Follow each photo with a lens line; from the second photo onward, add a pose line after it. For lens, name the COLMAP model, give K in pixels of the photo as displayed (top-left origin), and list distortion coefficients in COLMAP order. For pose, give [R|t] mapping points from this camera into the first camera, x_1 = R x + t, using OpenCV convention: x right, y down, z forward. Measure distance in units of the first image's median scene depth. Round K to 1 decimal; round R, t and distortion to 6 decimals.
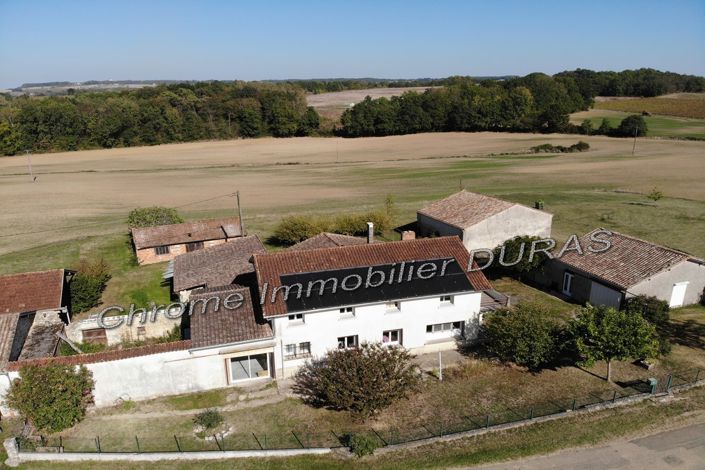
lens RADIAL K [[503.3, 0, 352.5], [0, 503.3, 235.0], [0, 0, 1]] dist [-0.013824, -0.005895]
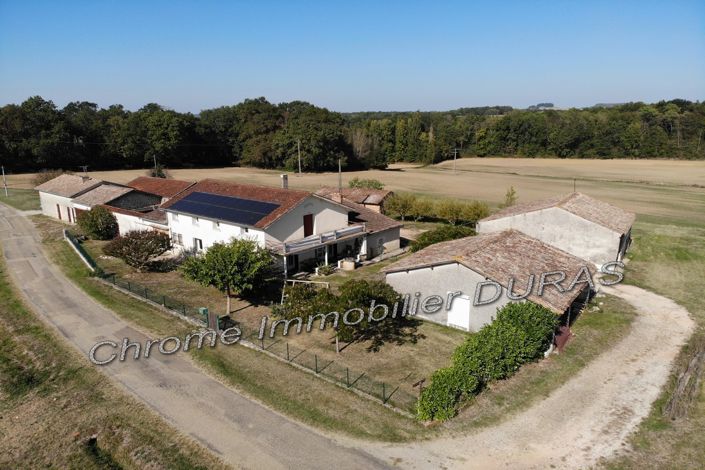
lens RADIAL K [[503.3, 0, 352.5], [0, 503.3, 235.0], [0, 0, 1]] dist [-0.013824, -0.005895]
pose [[0.571108, 0.196621, -0.796979, 0.136955], [-0.224203, 0.971337, 0.078975, -0.001585], [0.789663, 0.133582, 0.598822, 0.050474]]
